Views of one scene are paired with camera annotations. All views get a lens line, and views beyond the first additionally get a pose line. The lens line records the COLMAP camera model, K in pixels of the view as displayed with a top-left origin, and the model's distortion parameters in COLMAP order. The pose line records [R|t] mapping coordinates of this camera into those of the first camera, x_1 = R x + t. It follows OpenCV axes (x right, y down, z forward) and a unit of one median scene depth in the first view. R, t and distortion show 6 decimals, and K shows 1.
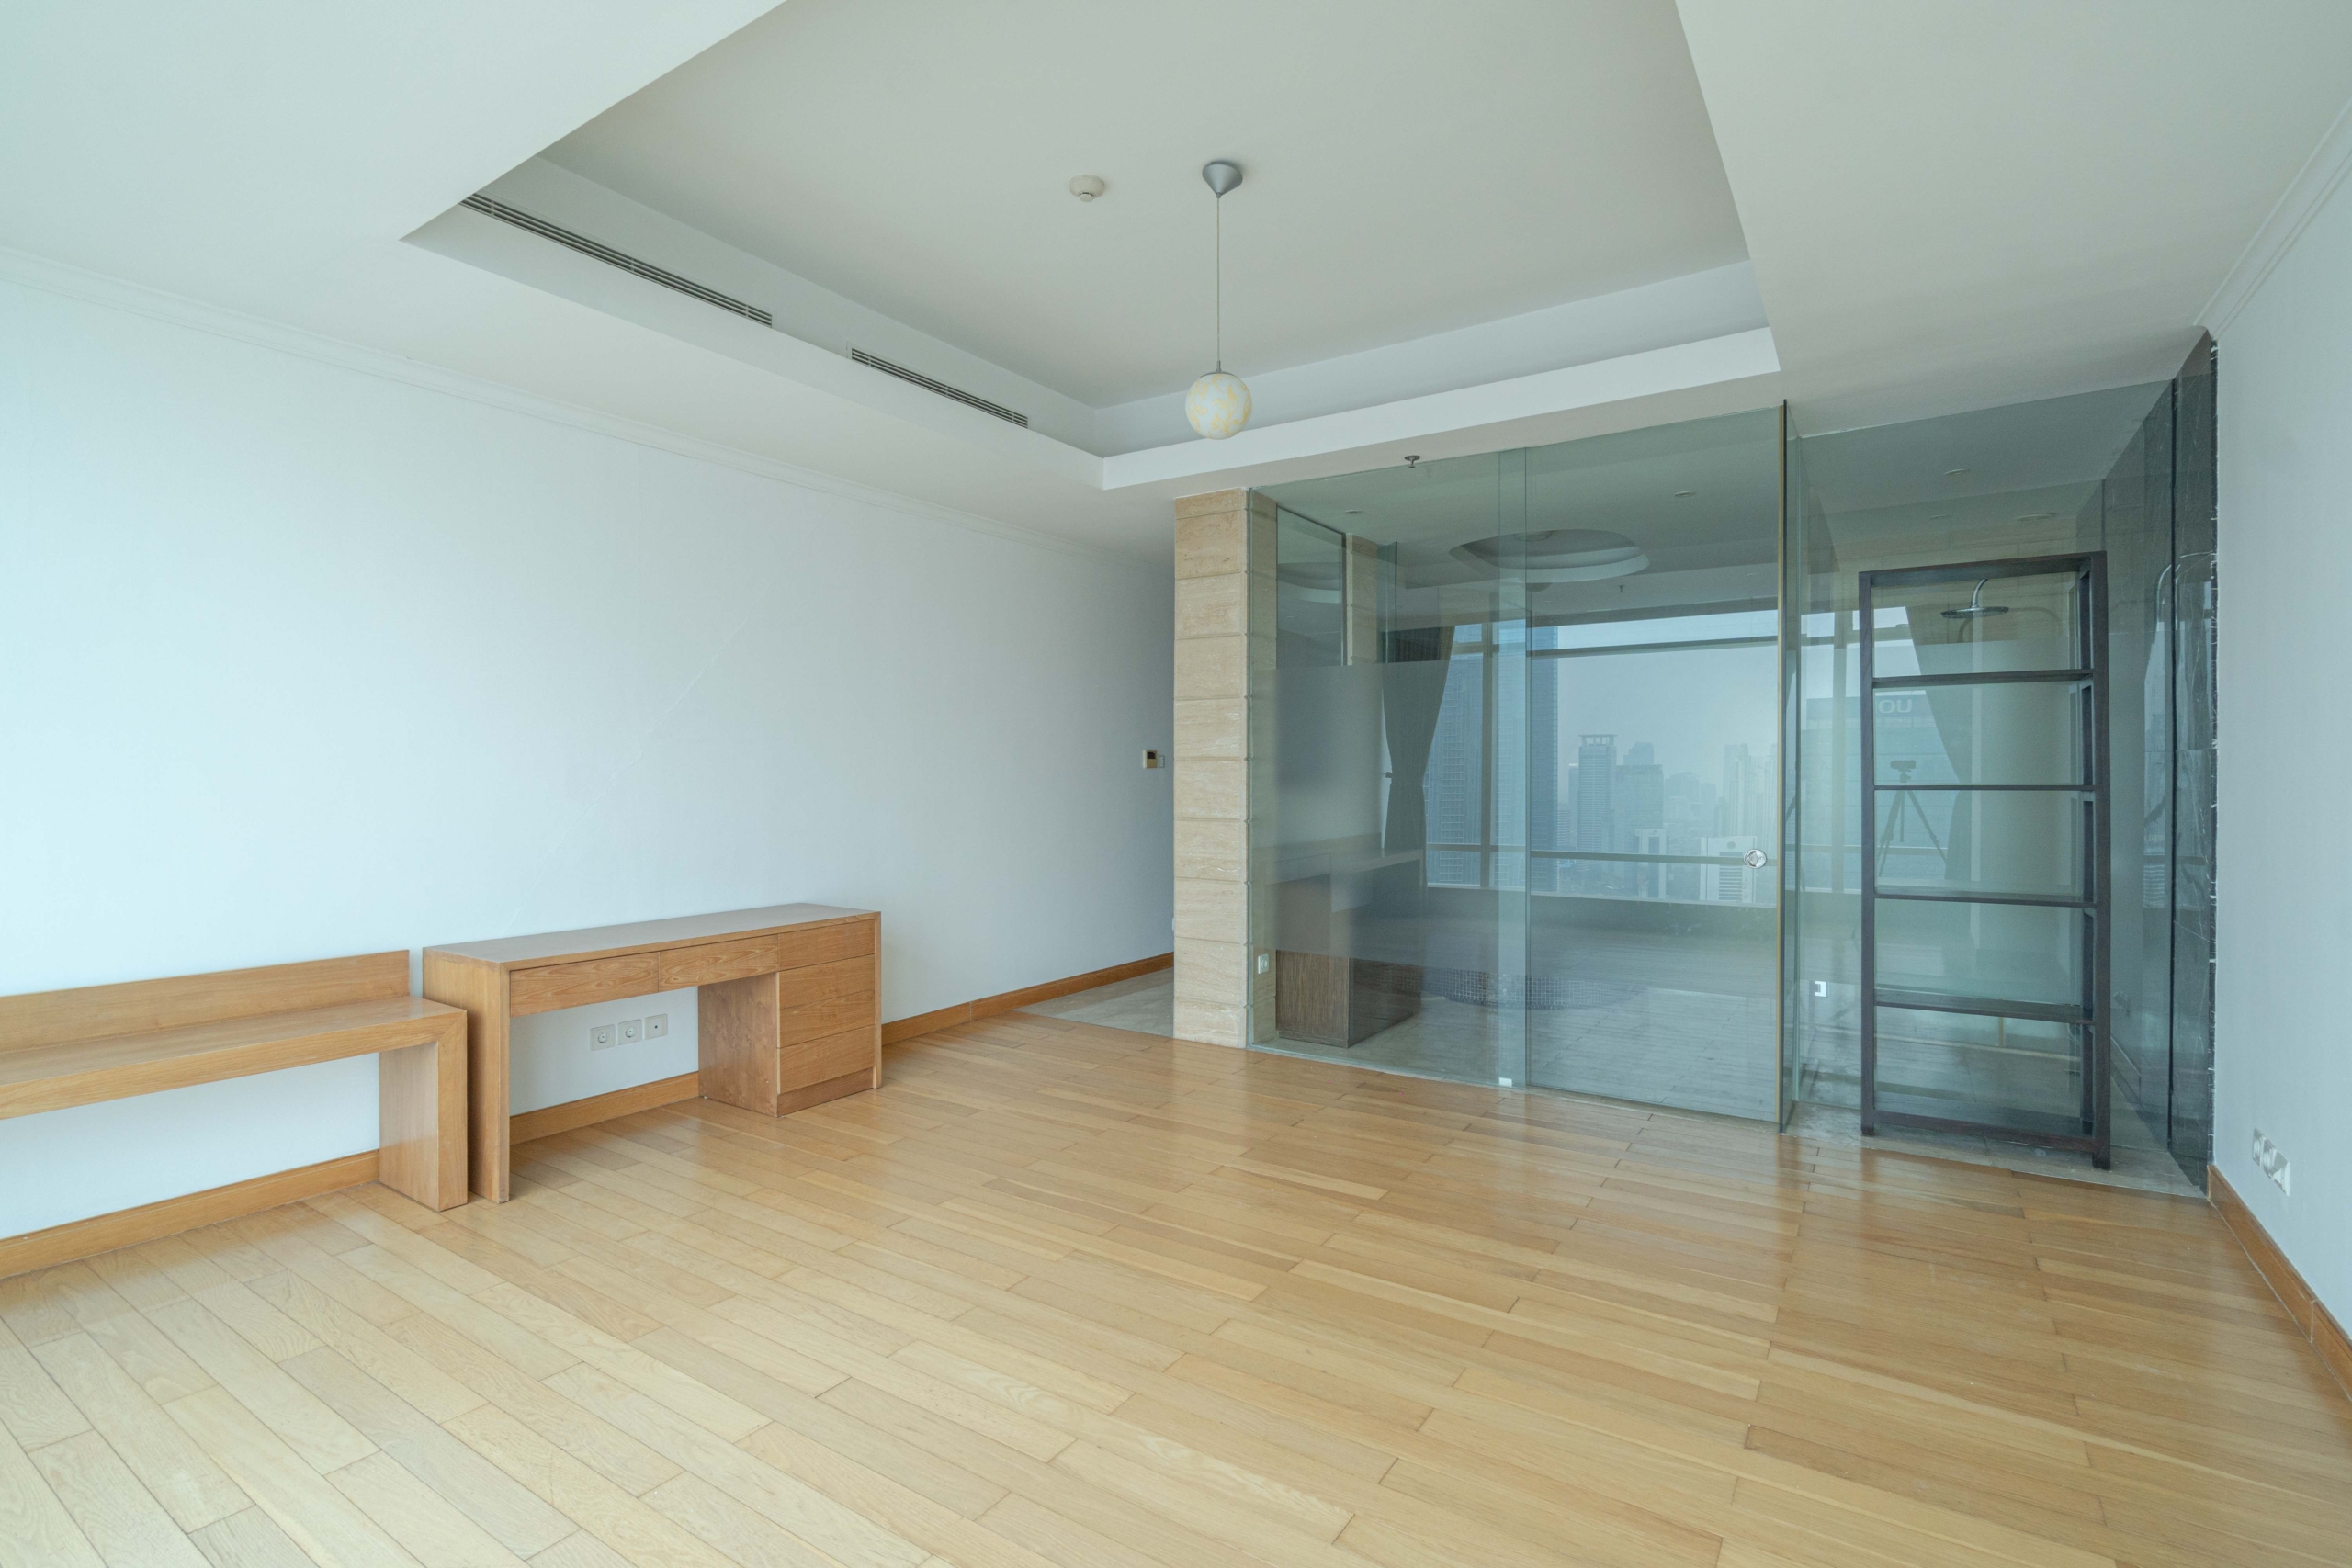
lens RADIAL K [[1073.5, 0, 1179.8], [0, 1073.5, 801.2], [0, 0, 1]] dist [-0.002640, 0.000065]
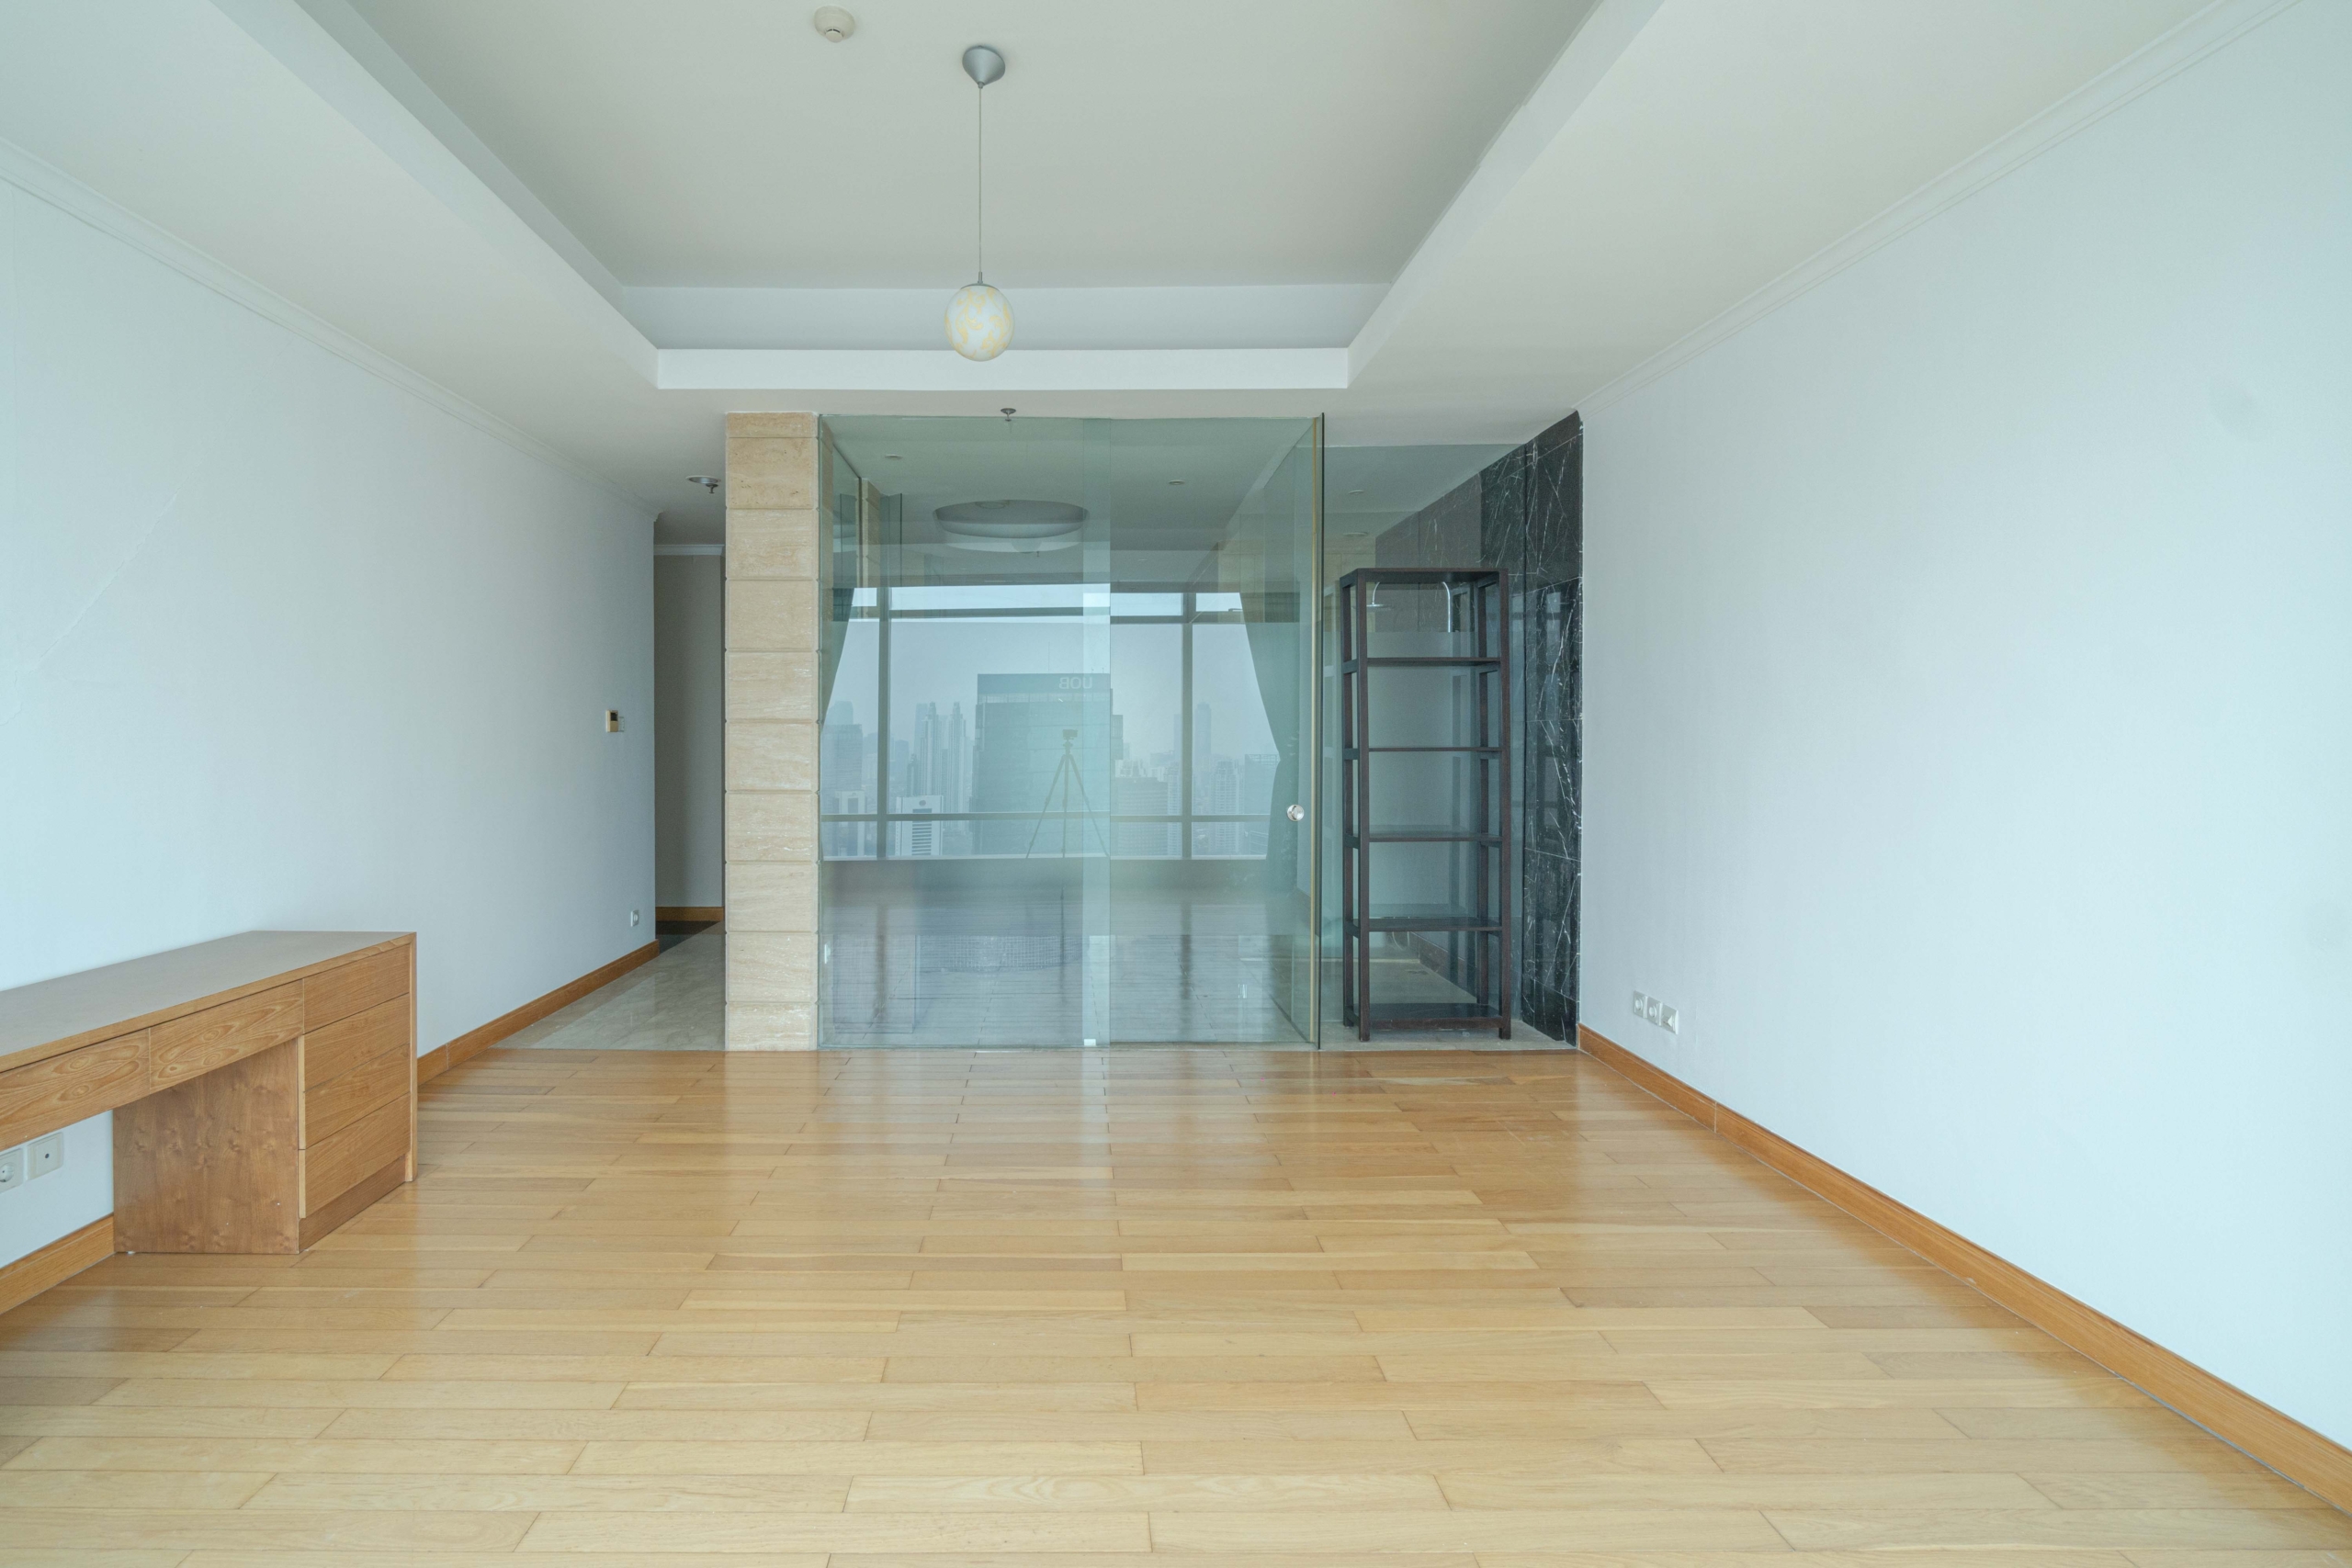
lens RADIAL K [[1108.2, 0, 1082.3], [0, 1108.2, 774.5], [0, 0, 1]] dist [-0.004418, 0.000163]
pose [[0.837404, -0.017709, 0.546298, -0.303542], [0.014596, 0.999843, 0.010037, -0.002553], [-0.546390, -0.000431, 0.837531, 0.143017]]
